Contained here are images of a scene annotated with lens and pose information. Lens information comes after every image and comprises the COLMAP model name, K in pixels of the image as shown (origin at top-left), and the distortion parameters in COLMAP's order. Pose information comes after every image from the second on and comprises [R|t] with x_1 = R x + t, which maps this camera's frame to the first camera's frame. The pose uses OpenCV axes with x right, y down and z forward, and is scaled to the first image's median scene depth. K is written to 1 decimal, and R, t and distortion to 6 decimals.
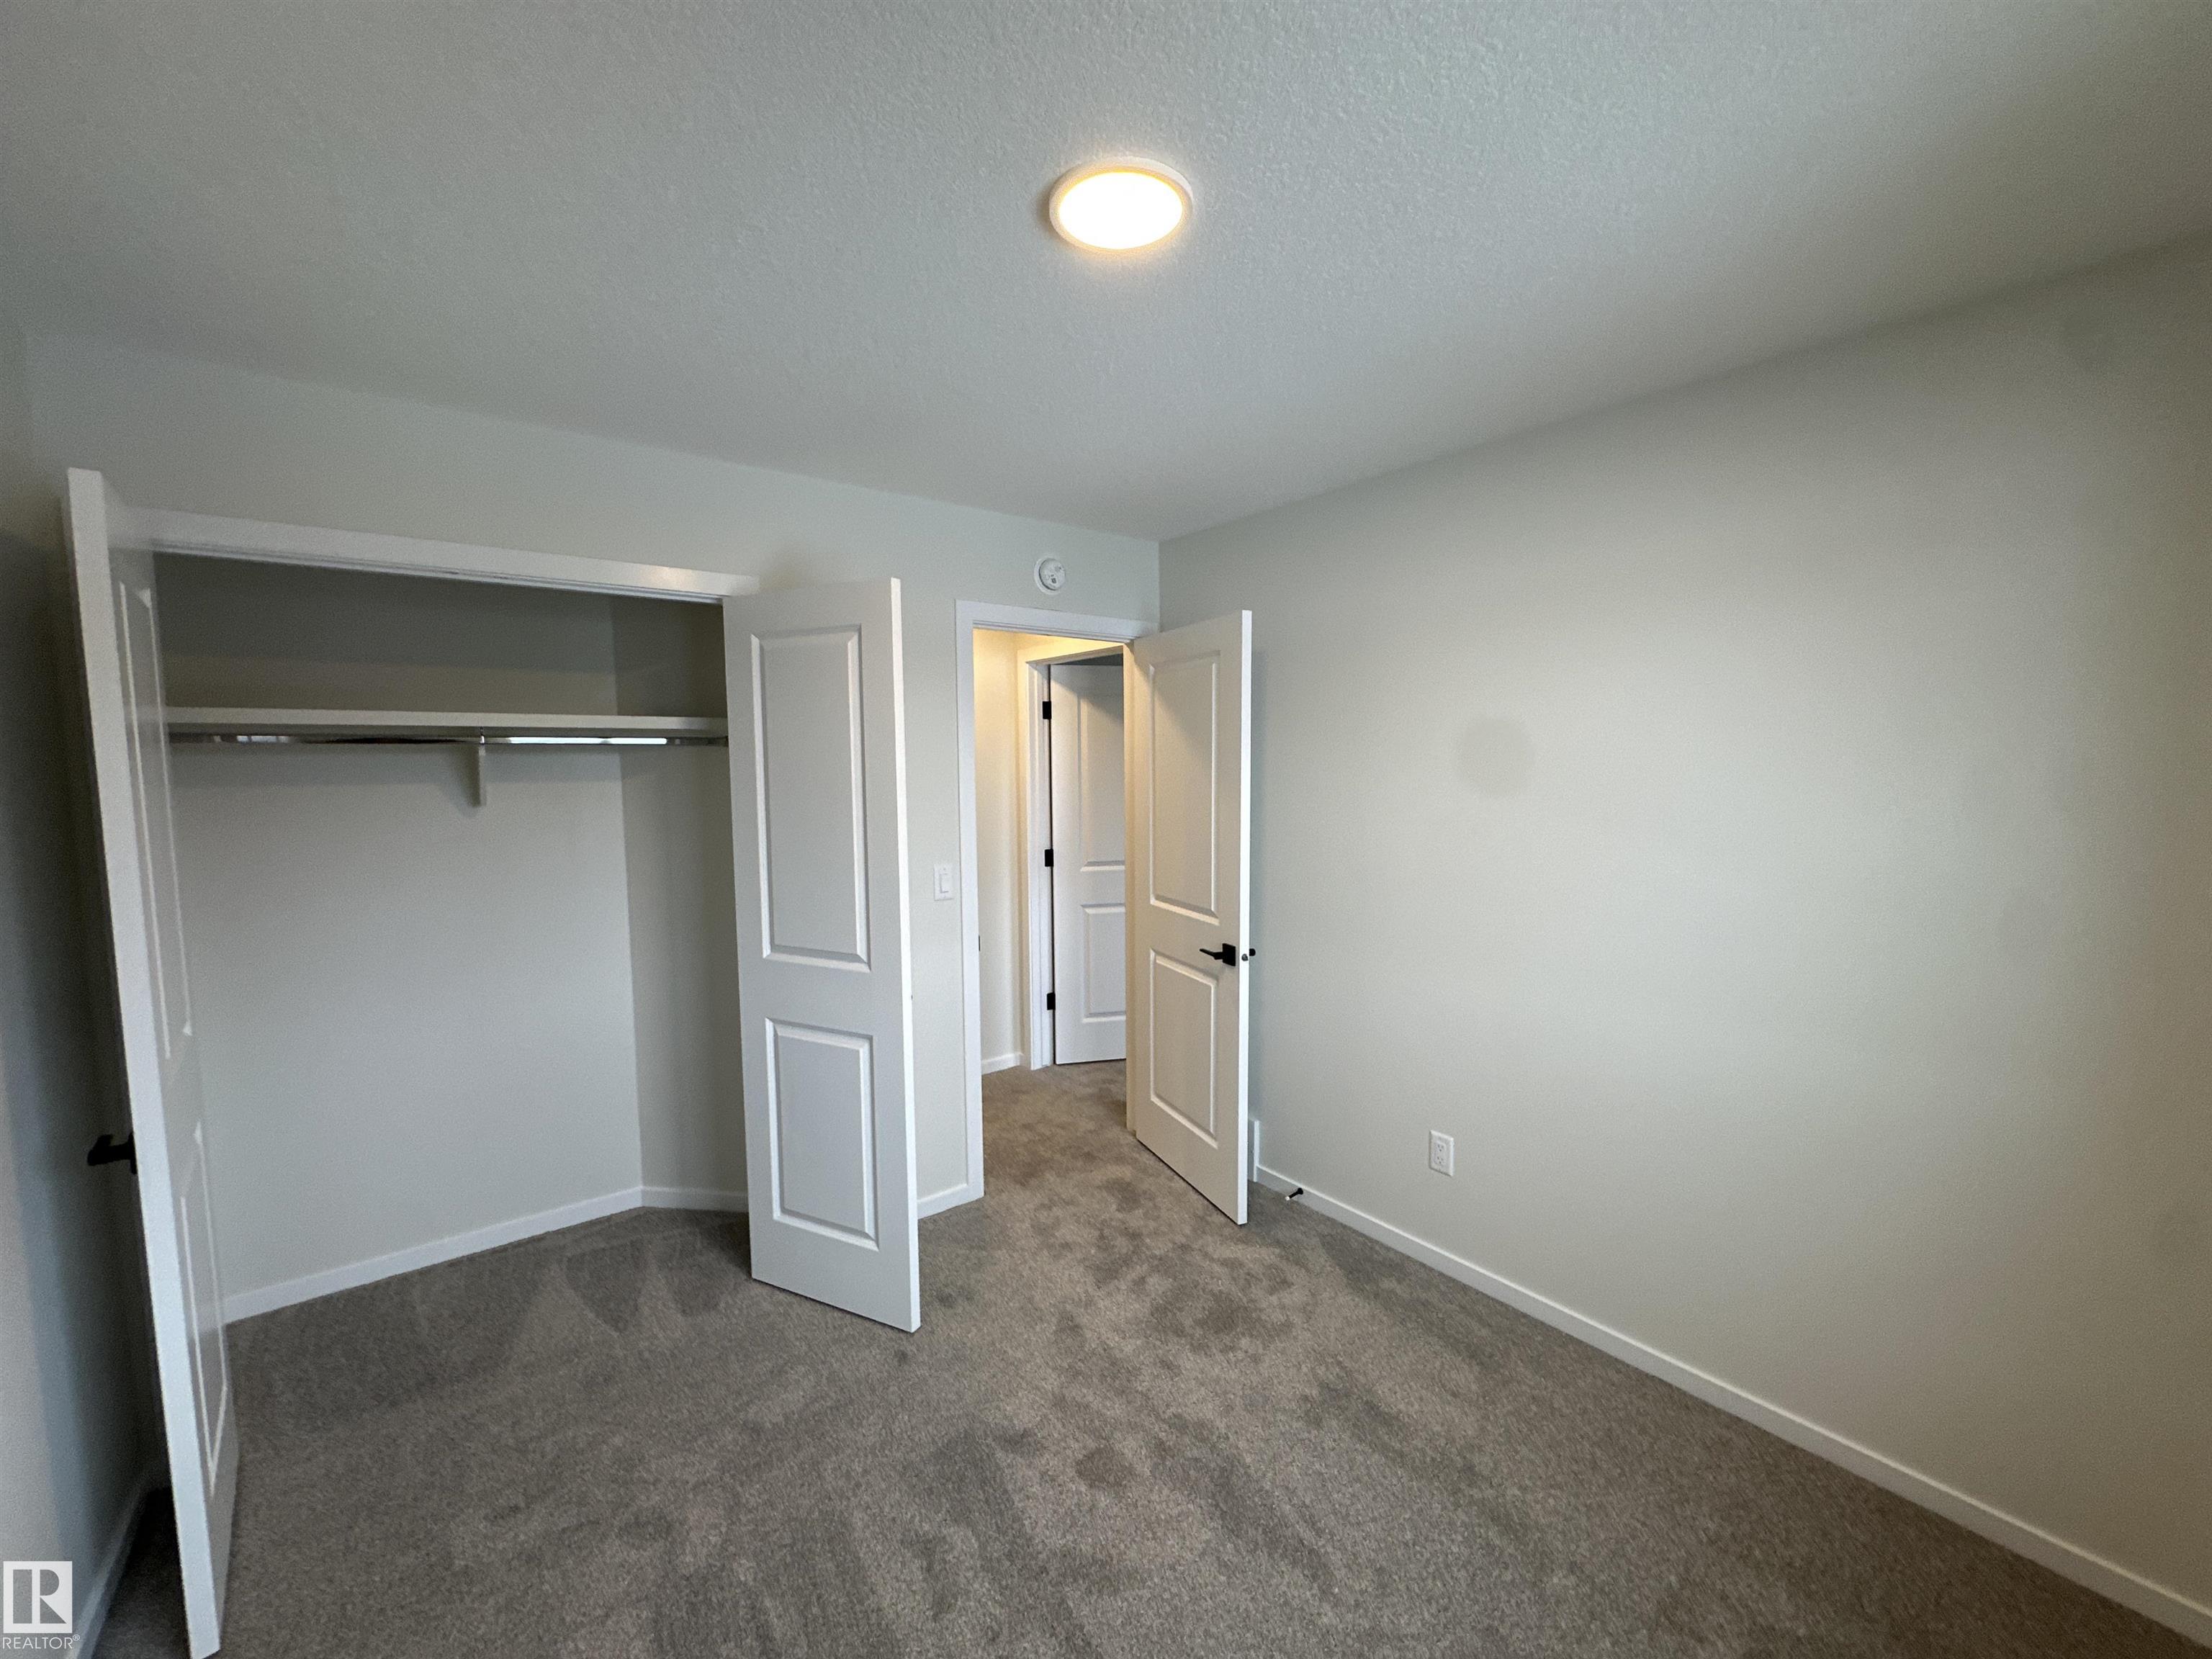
lens RADIAL K [[881.8, 0, 1104.6], [0, 881.8, 832.4], [0, 0, 1]] dist [-0.002811, 0.000489]
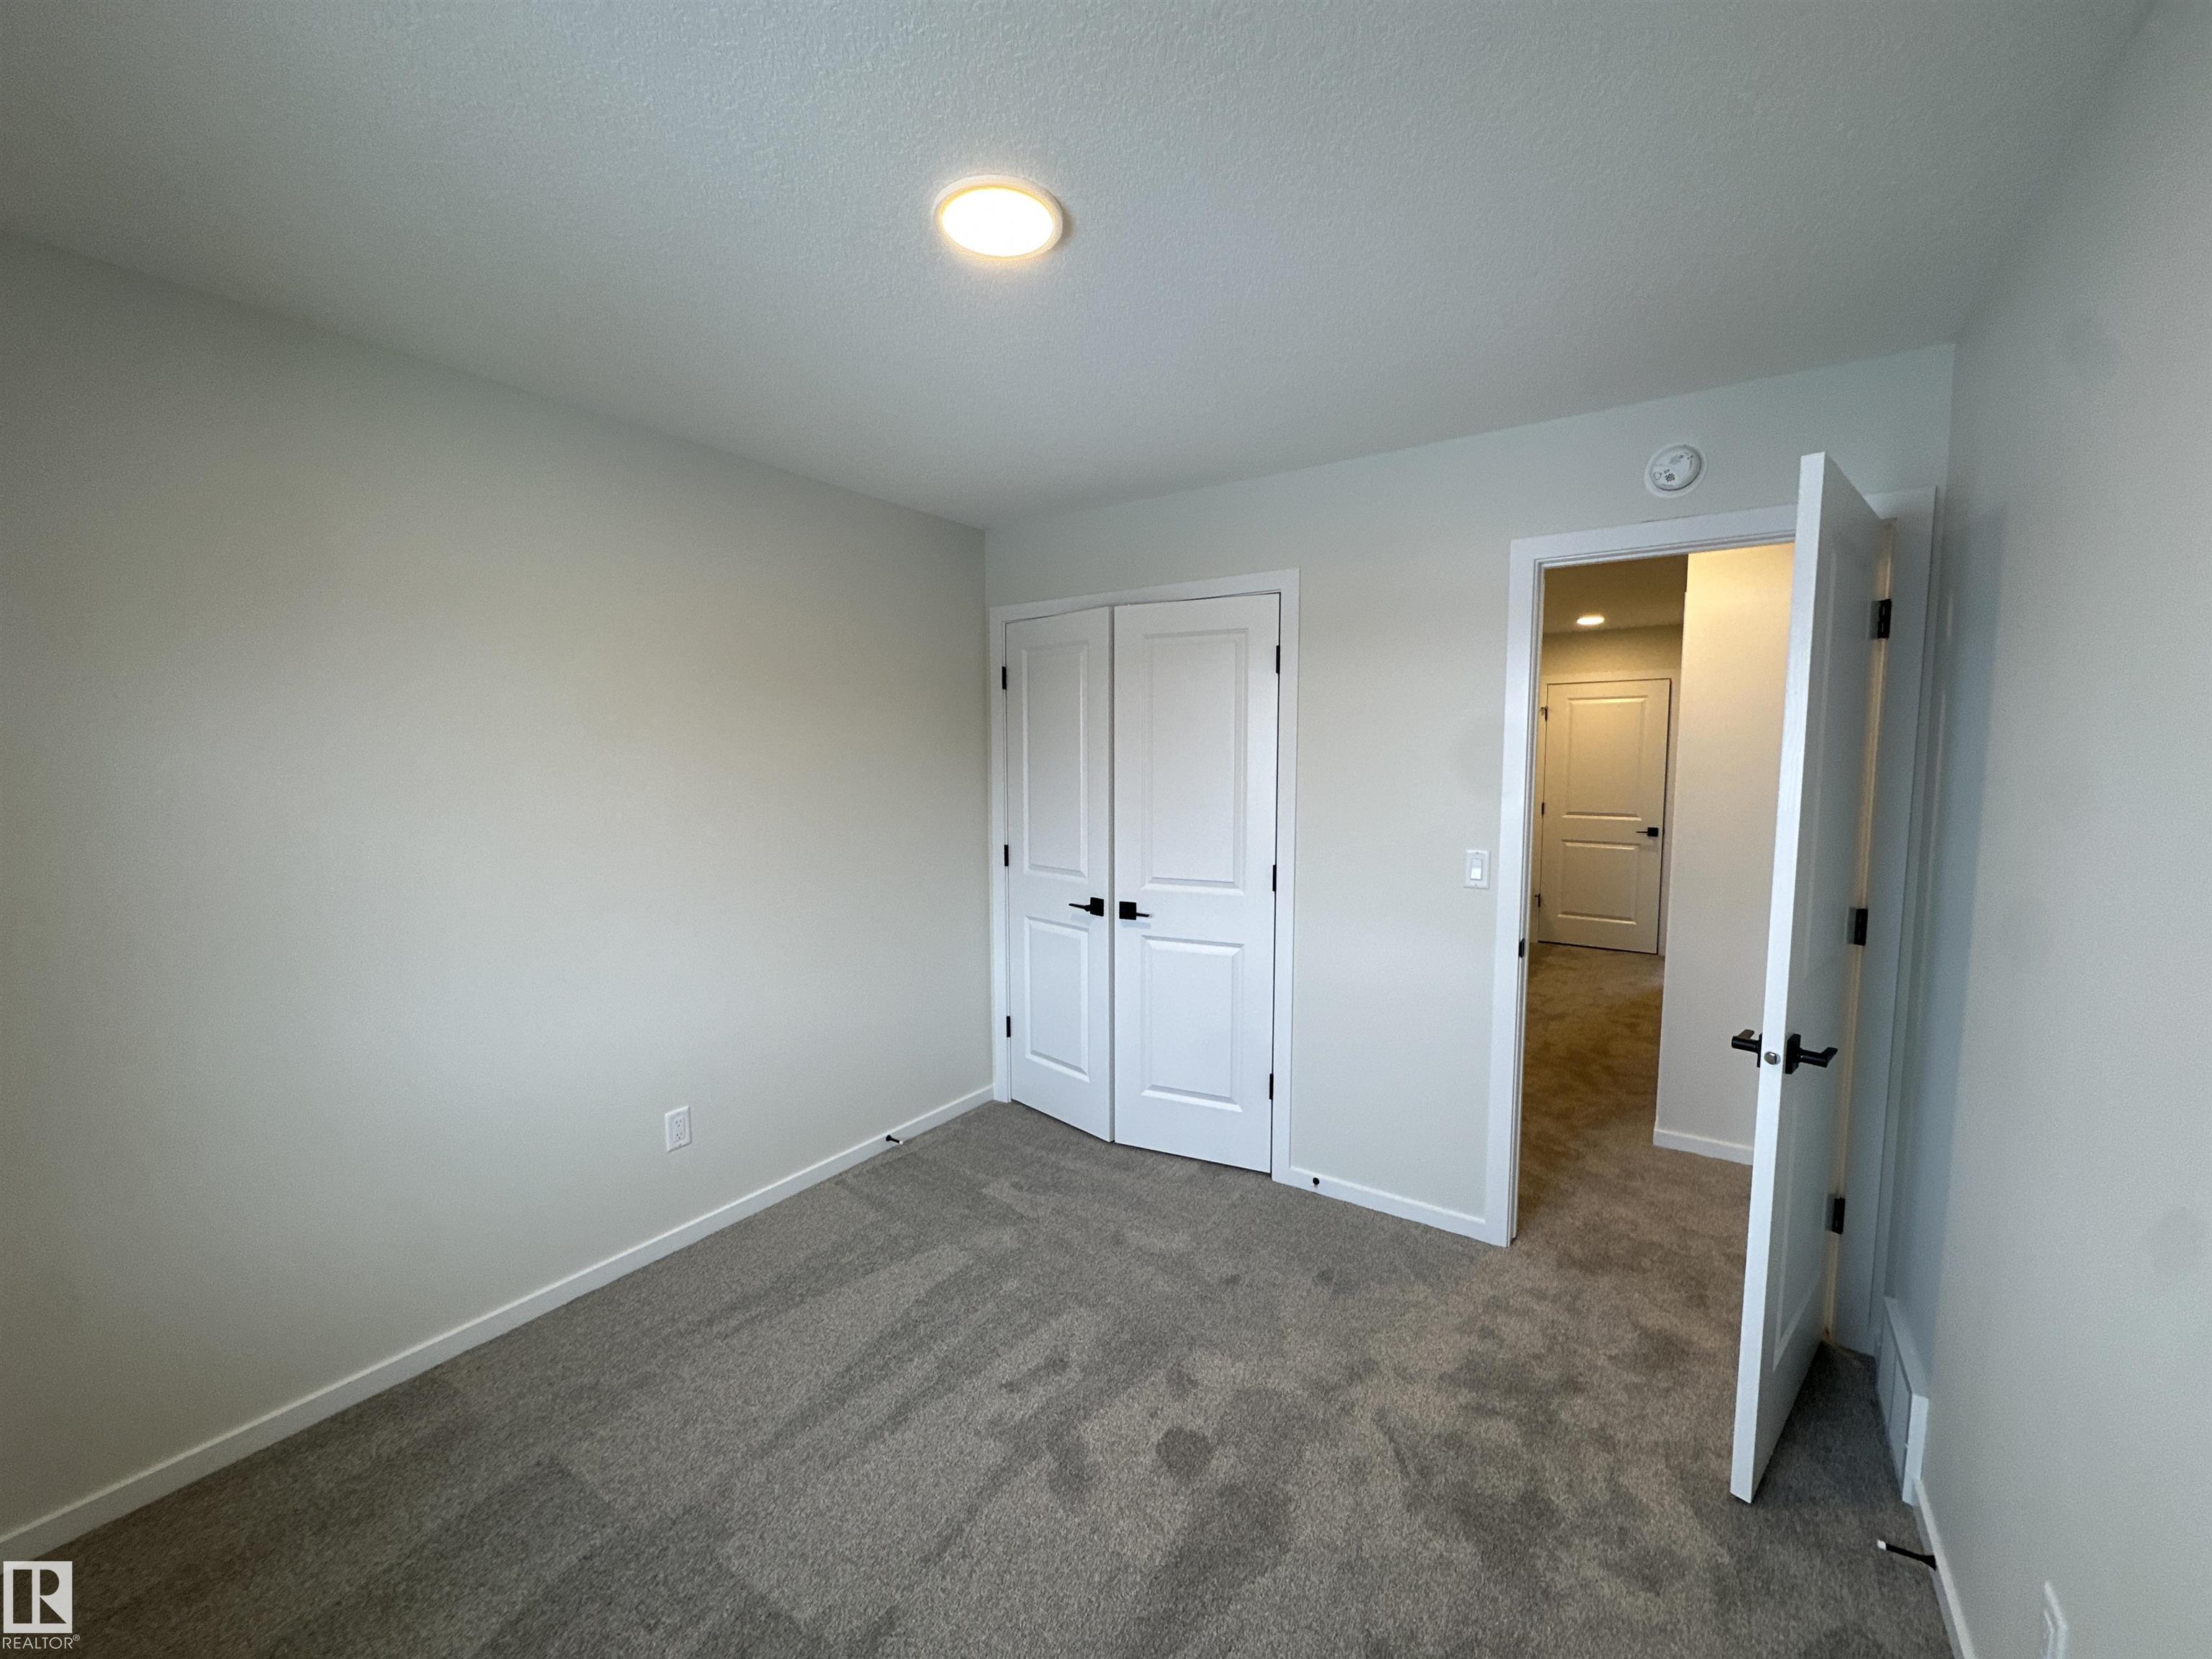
lens RADIAL K [[877.4, 0, 1112.0], [0, 877.4, 838.2], [0, 0, 1]] dist [-0.009687, -0.000070]
pose [[0.294165, 0.091001, -0.951412, 0.645572], [-0.072176, 0.994729, 0.072828, -0.015416], [0.953025, 0.047245, 0.299183, 0.462863]]
